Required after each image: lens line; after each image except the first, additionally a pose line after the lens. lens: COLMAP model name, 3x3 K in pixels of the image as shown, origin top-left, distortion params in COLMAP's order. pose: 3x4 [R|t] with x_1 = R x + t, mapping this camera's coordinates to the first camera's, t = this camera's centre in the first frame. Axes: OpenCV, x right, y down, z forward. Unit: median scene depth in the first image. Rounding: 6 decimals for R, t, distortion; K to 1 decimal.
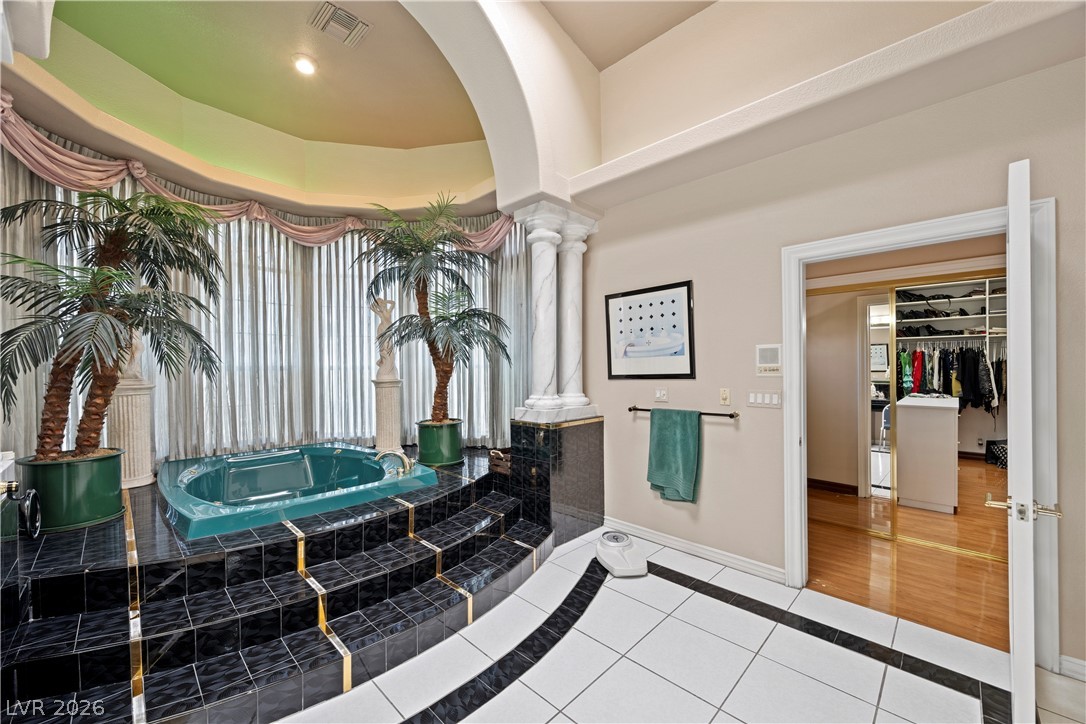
lens RADIAL K [[424.2, 0, 539.4], [0, 424.2, 364.9], [0, 0, 1]] dist [-0.001353, 0.000933]
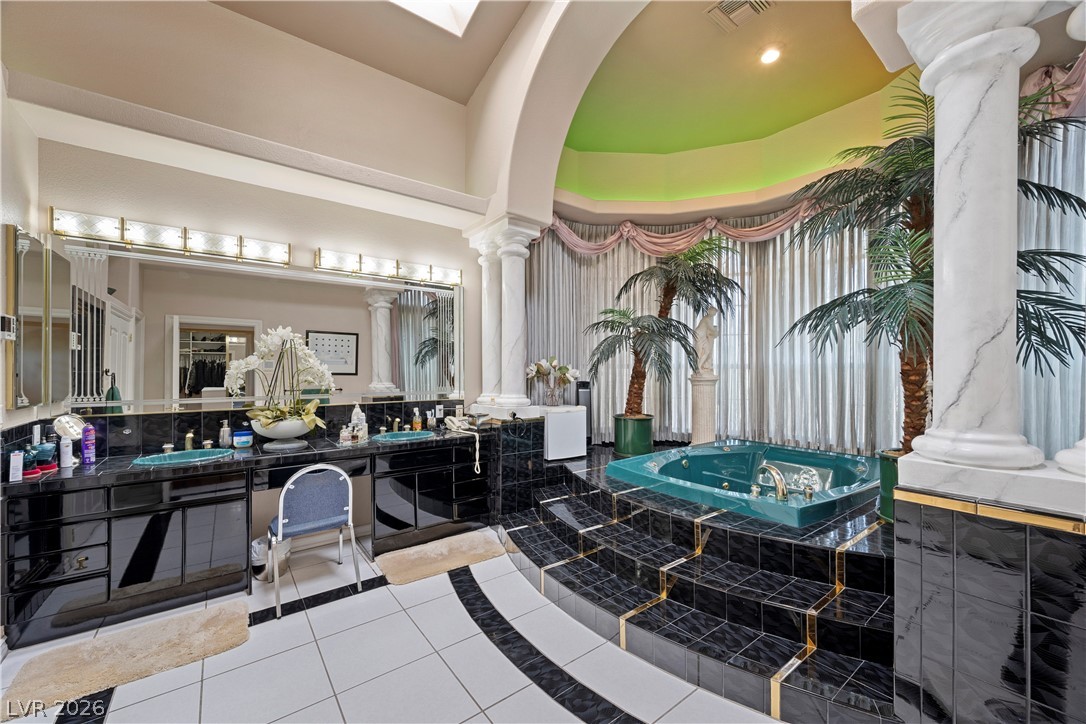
lens RADIAL K [[424.2, 0, 540.6], [0, 424.2, 368.4], [0, 0, 1]] dist [-0.001353, 0.000933]
pose [[-0.140889, 0.005105, -0.990012, 0.689733], [0.003327, 0.999984, 0.004683, 0.007298], [0.990020, -0.002634, -0.140904, 0.874196]]
